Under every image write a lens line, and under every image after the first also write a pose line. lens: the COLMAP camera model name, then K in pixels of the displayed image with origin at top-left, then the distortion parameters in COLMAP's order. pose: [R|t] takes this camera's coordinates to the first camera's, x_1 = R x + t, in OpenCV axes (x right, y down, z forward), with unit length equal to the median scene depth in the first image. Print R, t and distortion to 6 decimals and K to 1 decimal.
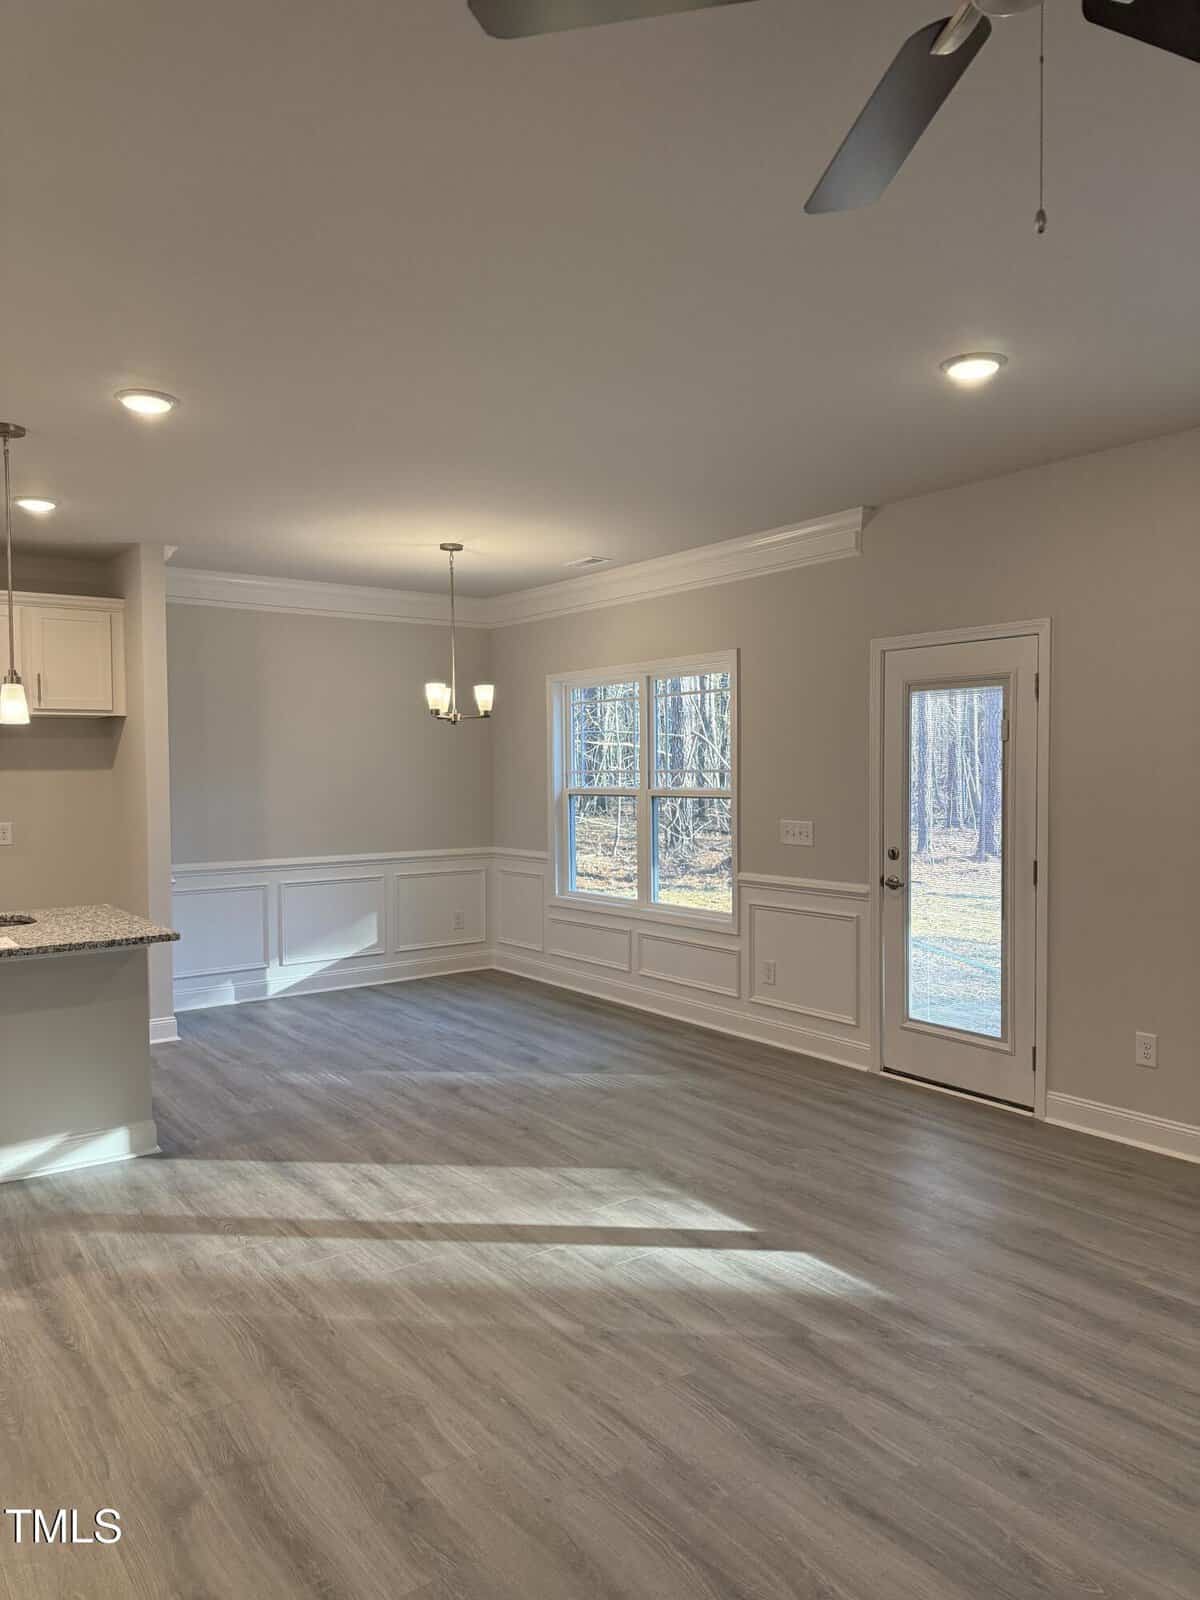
lens RADIAL K [[1119.8, 0, 599.7], [0, 1119.8, 802.7], [0, 0, 1]] dist [0.028291, -0.041014]
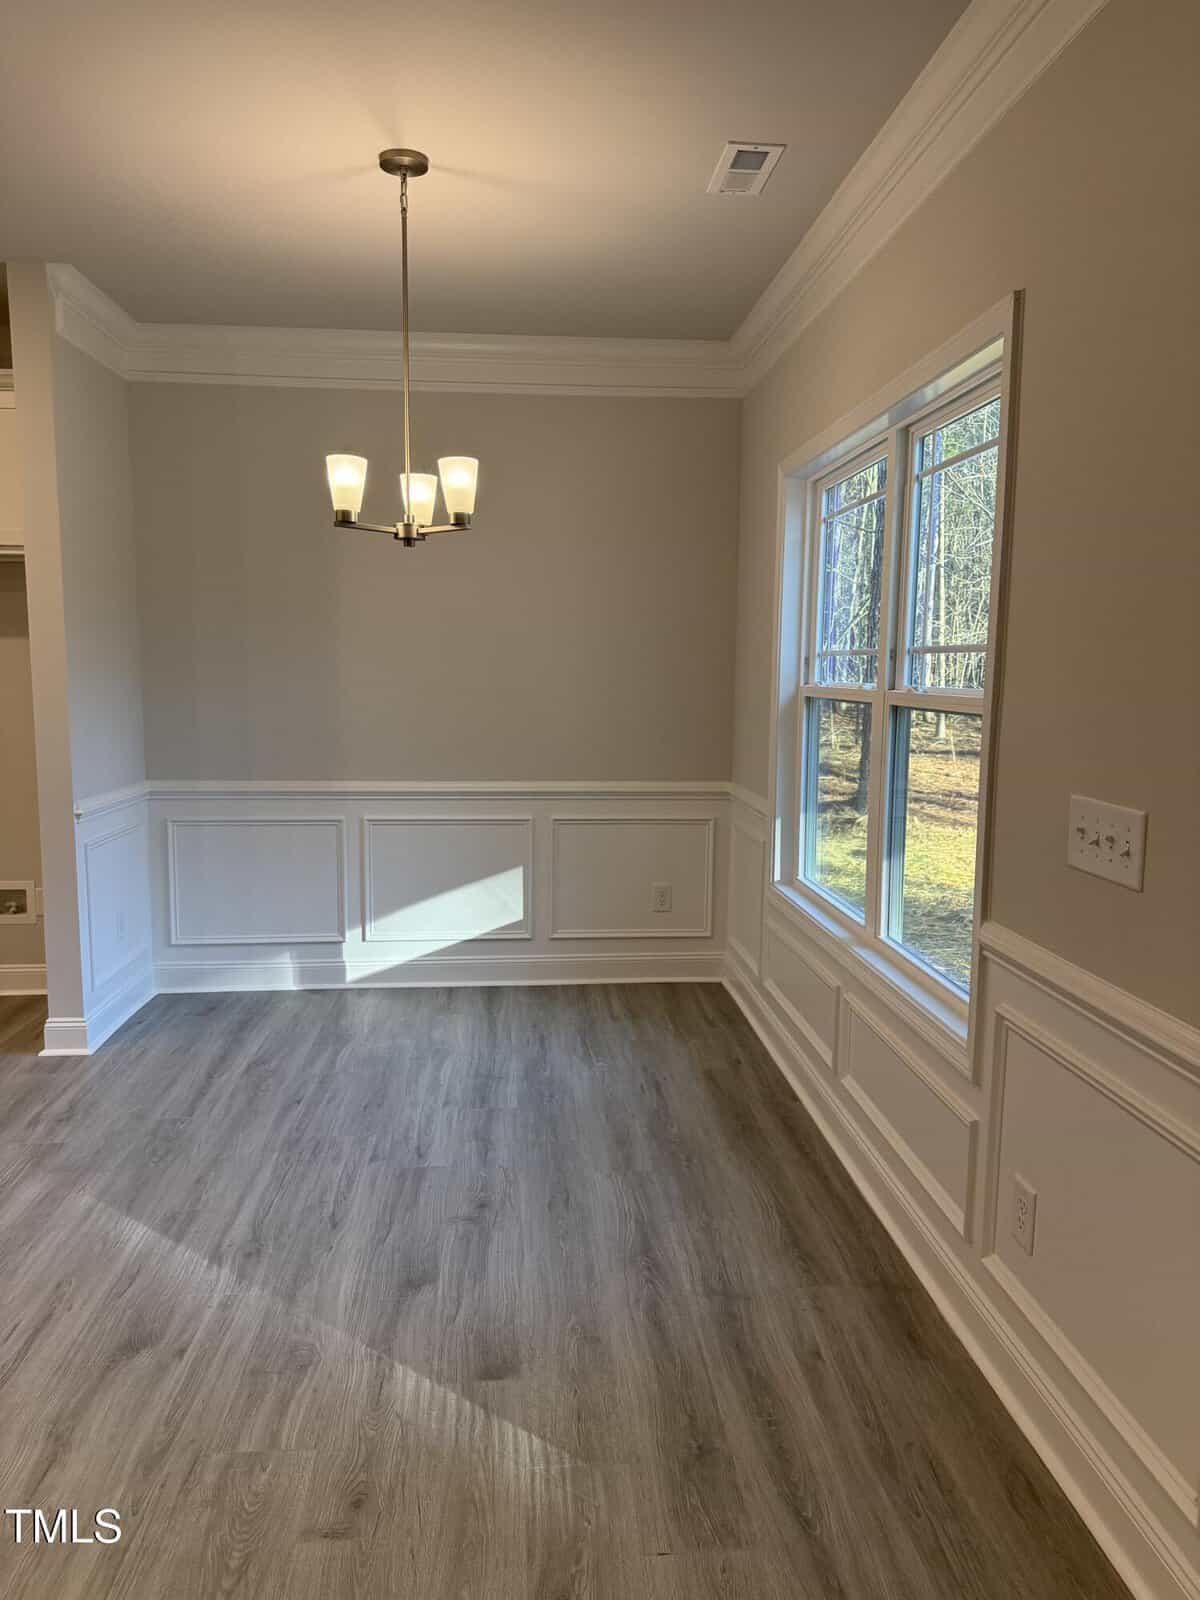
lens RADIAL K [[1126.3, 0, 599.8], [0, 1126.3, 798.1], [0, 0, 1]] dist [0.001138, -0.039040]
pose [[0.849998, 0.079263, -0.520789, 0.304203], [-0.030691, 0.994387, 0.101252, -0.017309], [0.525891, -0.070080, 0.847660, 0.911259]]
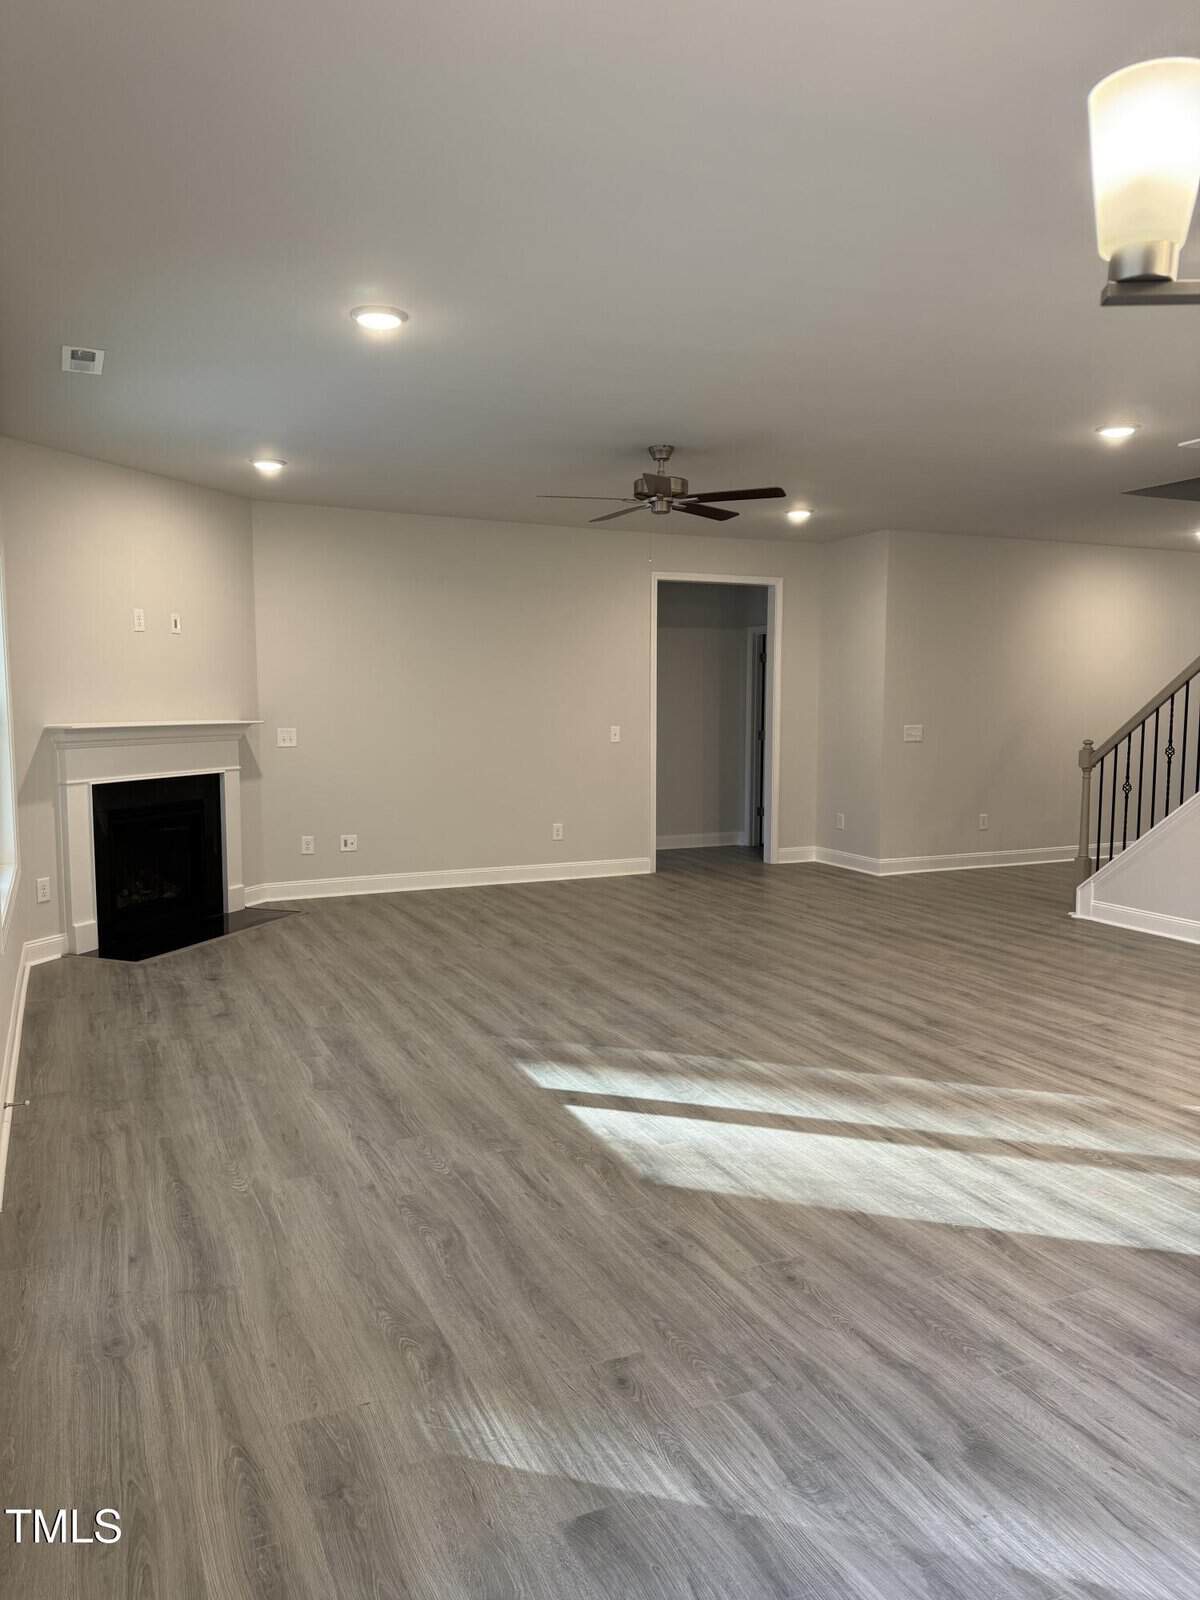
lens RADIAL K [[1119.8, 0, 599.7], [0, 1119.8, 802.7], [0, 0, 1]] dist [0.028291, -0.041014]
pose [[-0.980722, -0.010425, 0.195128, -0.088959], [0.014358, 0.992032, 0.125166, -0.039390], [-0.194878, 0.125555, -0.972758, 1.735622]]
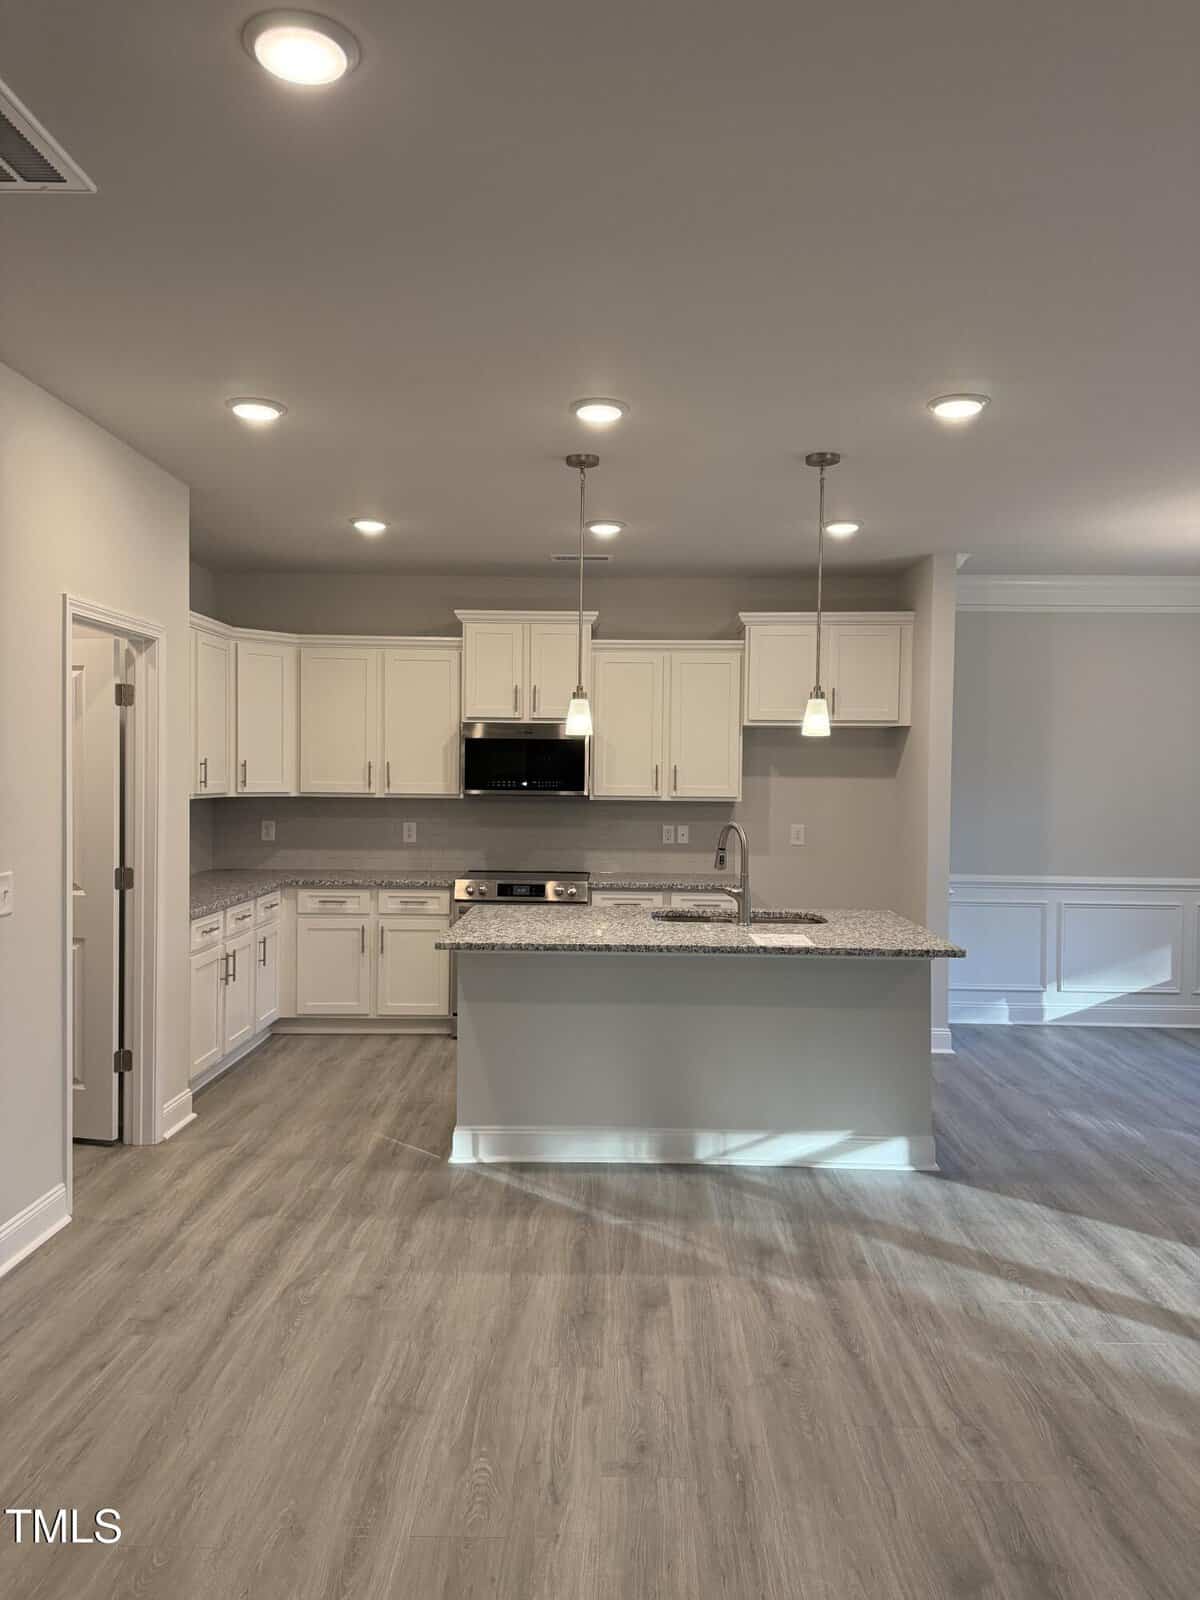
lens RADIAL K [[1119.8, 0, 599.7], [0, 1119.8, 802.7], [0, 0, 1]] dist [0.028291, -0.041014]
pose [[0.792099, 0.031323, -0.609588, -0.038399], [-0.035431, 0.999358, 0.005311, -0.005654], [0.609363, 0.017392, 0.792701, 0.037687]]
